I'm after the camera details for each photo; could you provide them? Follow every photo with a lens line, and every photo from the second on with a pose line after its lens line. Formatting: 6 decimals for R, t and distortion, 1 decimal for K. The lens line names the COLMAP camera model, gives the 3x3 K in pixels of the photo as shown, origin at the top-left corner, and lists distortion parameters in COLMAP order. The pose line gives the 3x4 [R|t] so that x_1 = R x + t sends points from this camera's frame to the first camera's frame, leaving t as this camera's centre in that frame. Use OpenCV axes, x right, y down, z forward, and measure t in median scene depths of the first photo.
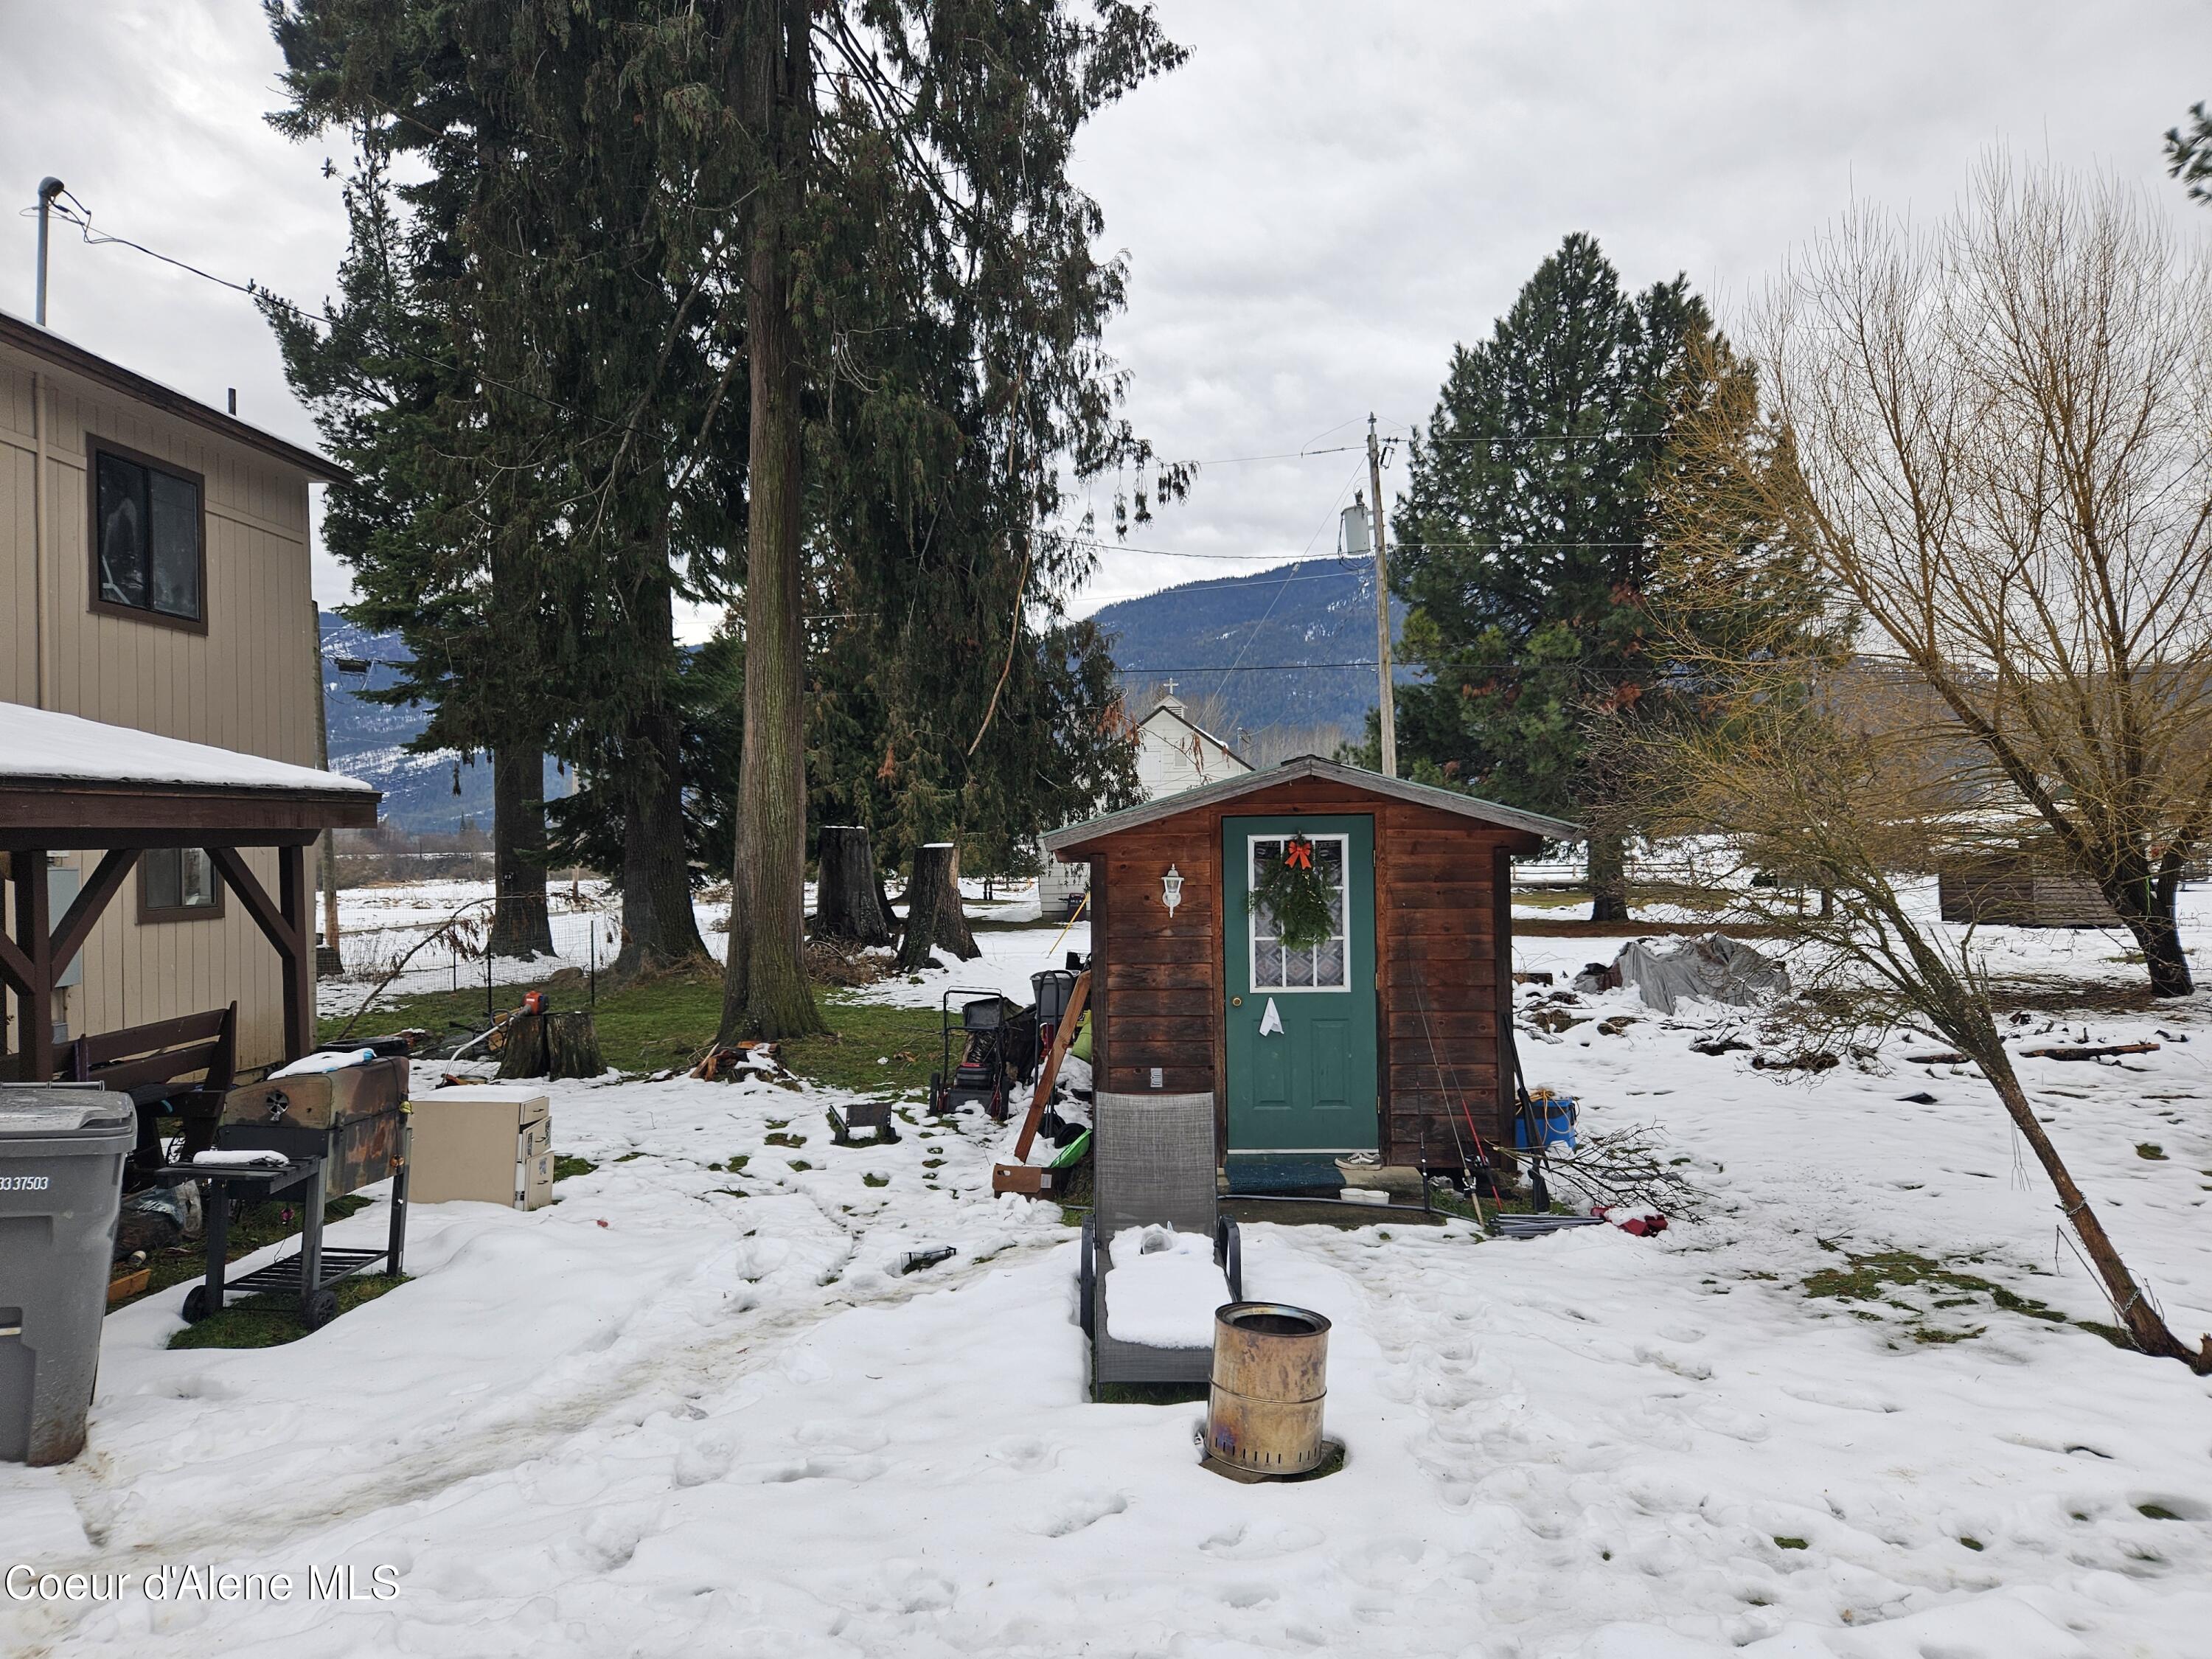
lens RADIAL K [[1475.7, 0, 1118.8], [0, 1475.7, 805.0], [0, 0, 1]] dist [0.084304, -0.067810]
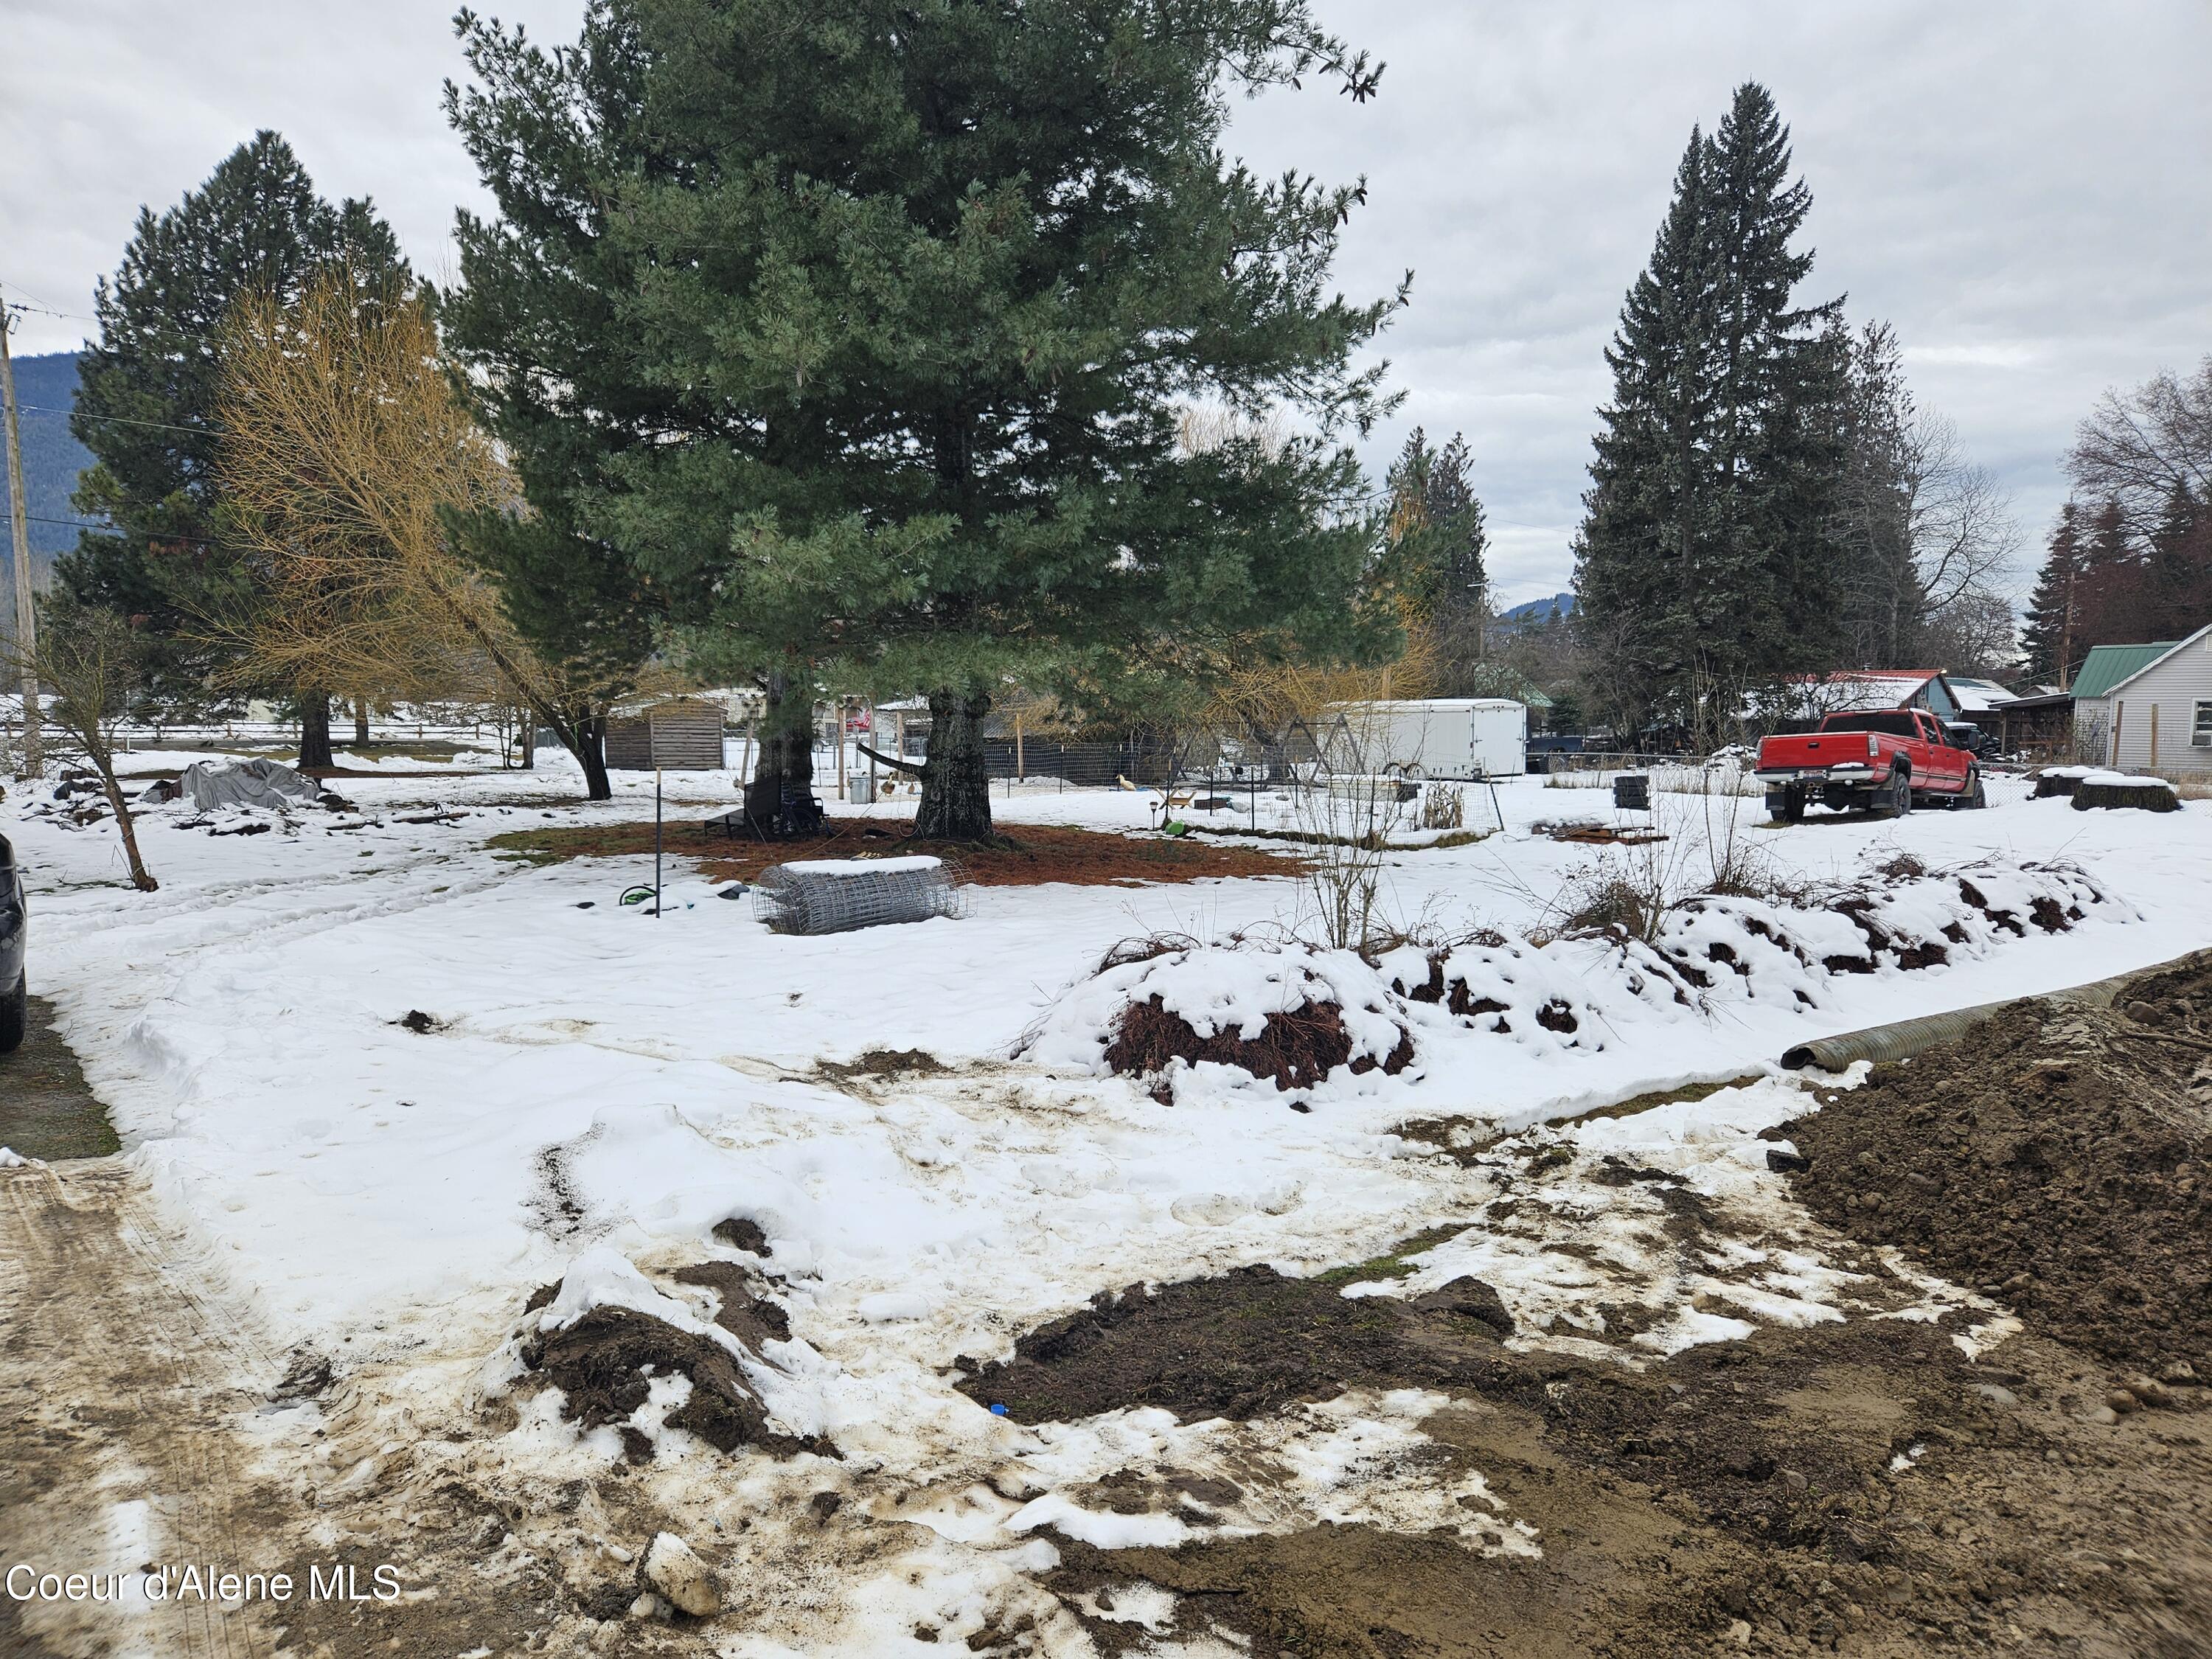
lens RADIAL K [[1474.6, 0, 1106.0], [0, 1474.6, 829.5], [0, 0, 1]] dist [0.082559, -0.066261]
pose [[0.762695, -0.021996, 0.646384, 0.051557], [-0.045622, 0.995102, 0.087694, -0.001842], [-0.645147, -0.096373, 0.757956, -0.280362]]
